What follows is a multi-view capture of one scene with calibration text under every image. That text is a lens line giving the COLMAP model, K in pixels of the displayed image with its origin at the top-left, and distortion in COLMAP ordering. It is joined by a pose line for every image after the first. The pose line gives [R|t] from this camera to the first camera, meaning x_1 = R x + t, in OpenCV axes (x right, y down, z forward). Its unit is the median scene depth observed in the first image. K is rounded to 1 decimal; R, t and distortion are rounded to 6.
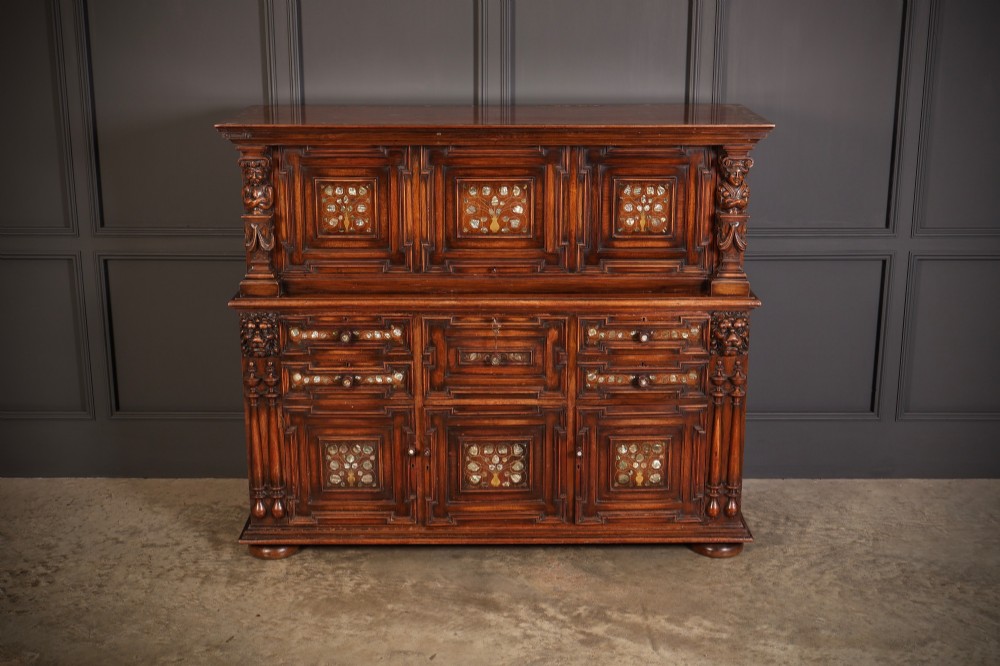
lens RADIAL K [[1294.0, 0, 499.0], [0, 1294.0, 335.2], [0, 0, 1]] dist [0.000502, 0.000000]
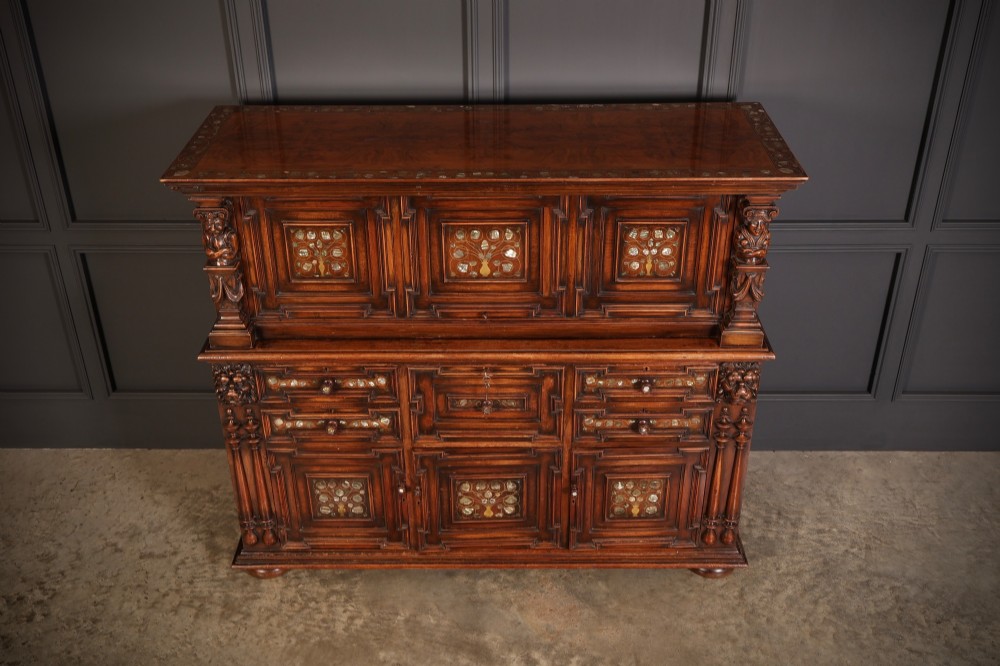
lens RADIAL K [[1025.9, 0, 496.4], [0, 1025.9, 335.1], [0, 0, 1]] dist [-0.000128, 0.000000]
pose [[0.999937, -0.000522, -0.011191, 0.012560], [0.003433, 0.965136, 0.261725, -0.227707], [0.010664, -0.261747, 0.965078, 0.293659]]
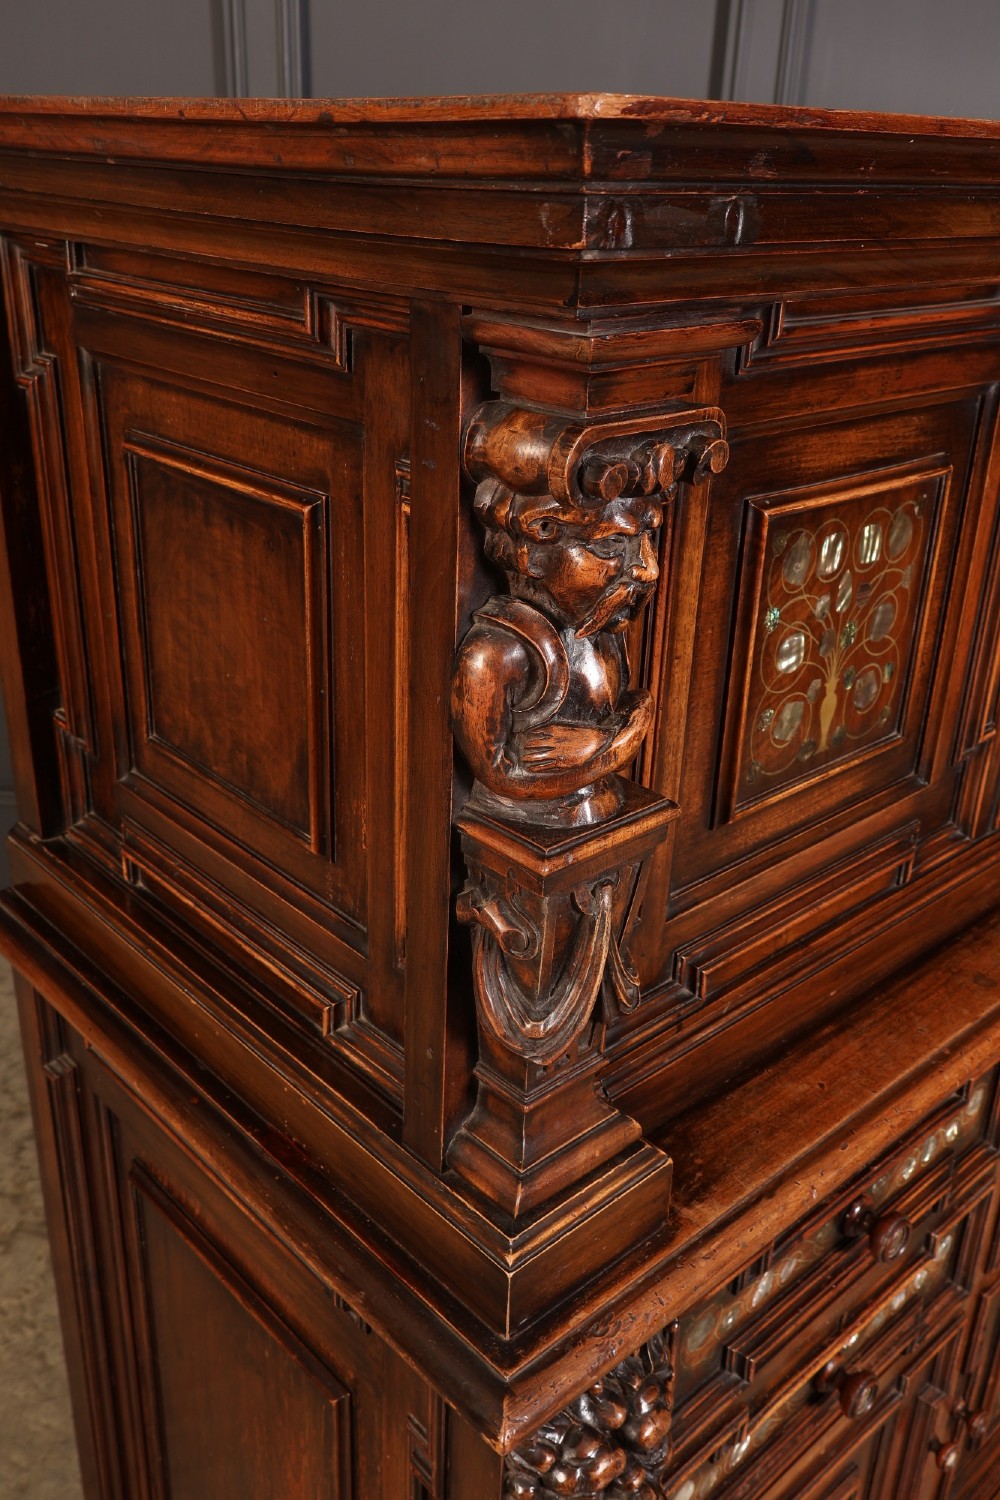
lens RADIAL K [[1337.6, 0, 507.2], [0, 1337.6, 752.8], [0, 0, 1]] dist [0.009034, 0.003242]
pose [[0.734007, -0.251662, 0.630793, -0.280876], [0.146156, 0.965580, 0.215158, -0.130260], [-0.663228, -0.065733, 0.745525, 0.877102]]
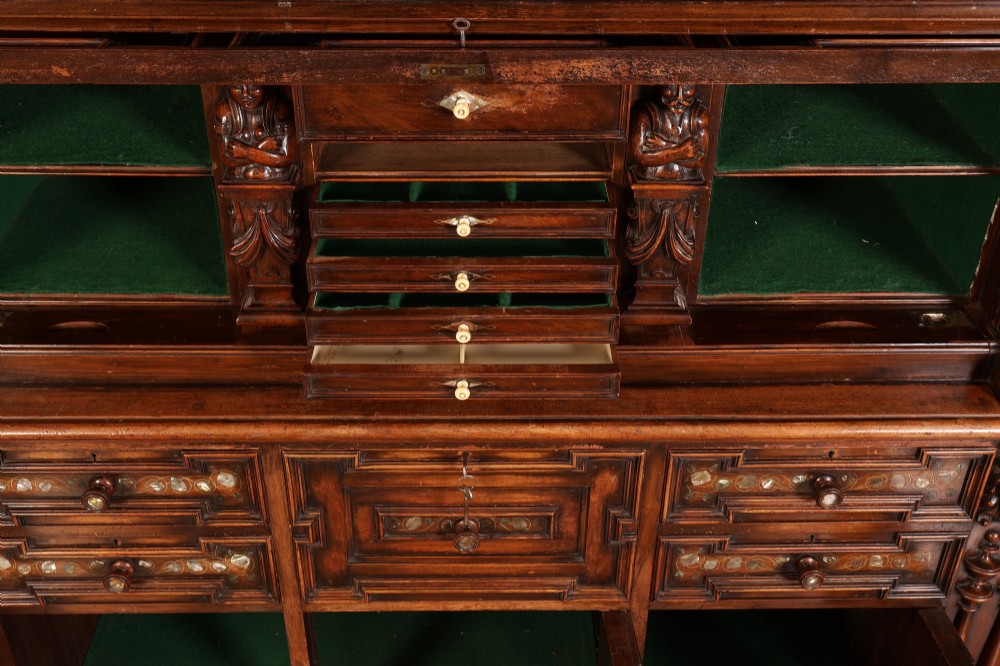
lens RADIAL K [[1084.3, 0, 497.3], [0, 1084.3, 327.7], [0, 0, 1]] dist [0.001405, 0.000000]
pose [[0.999837, 0.000173, 0.018047, 0.000922], [-0.005721, 0.951434, 0.307800, -0.153832], [-0.017118, -0.307853, 0.951280, 0.686749]]
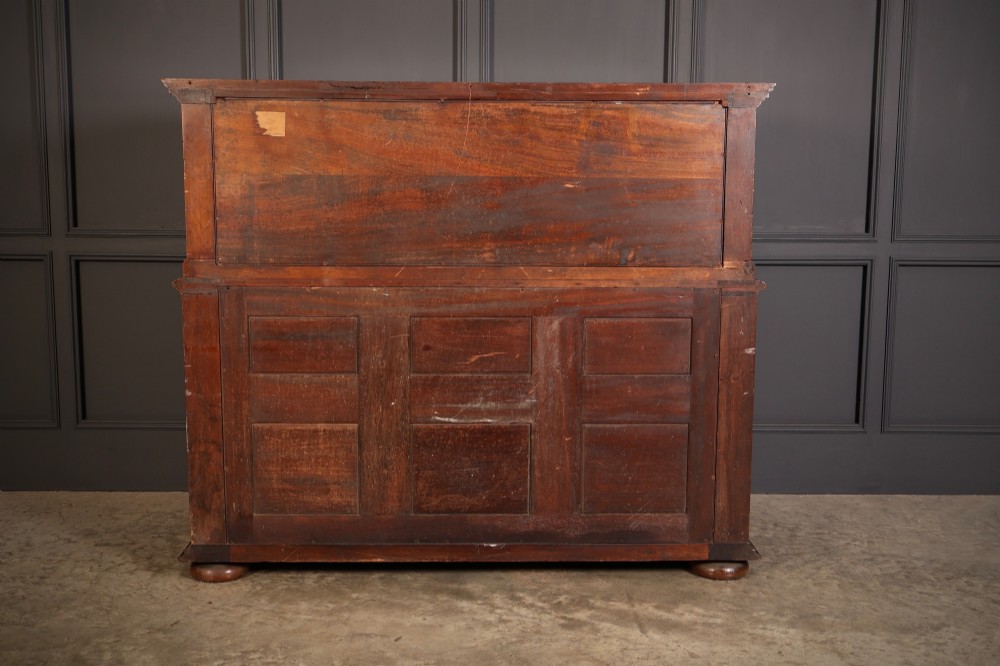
lens RADIAL K [[1142.0, 0, 500.0], [0, 1142.0, 337.8], [0, 0, 1]] dist [0.008615, 0.000000]
pose [[0.999907, 0.005349, 0.012524, 0.007943], [-0.003672, 0.991465, -0.130323, 0.129257], [-0.013114, 0.130264, 0.991393, 0.162472]]
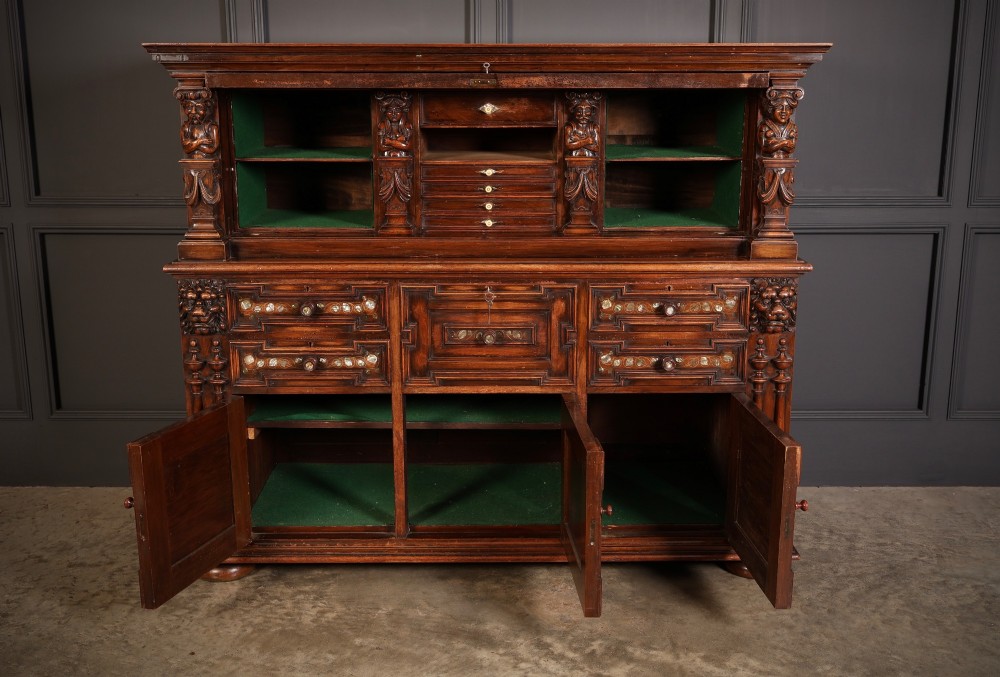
lens RADIAL K [[1117.8, 0, 505.7], [0, 1117.8, 339.3], [0, 0, 1]] dist [0.002114, 0.000000]
pose [[0.999986, -0.000368, 0.005239, 0.003947], [0.000542, 0.999447, -0.033244, 0.043585], [-0.005224, 0.033246, 0.999434, 0.288243]]
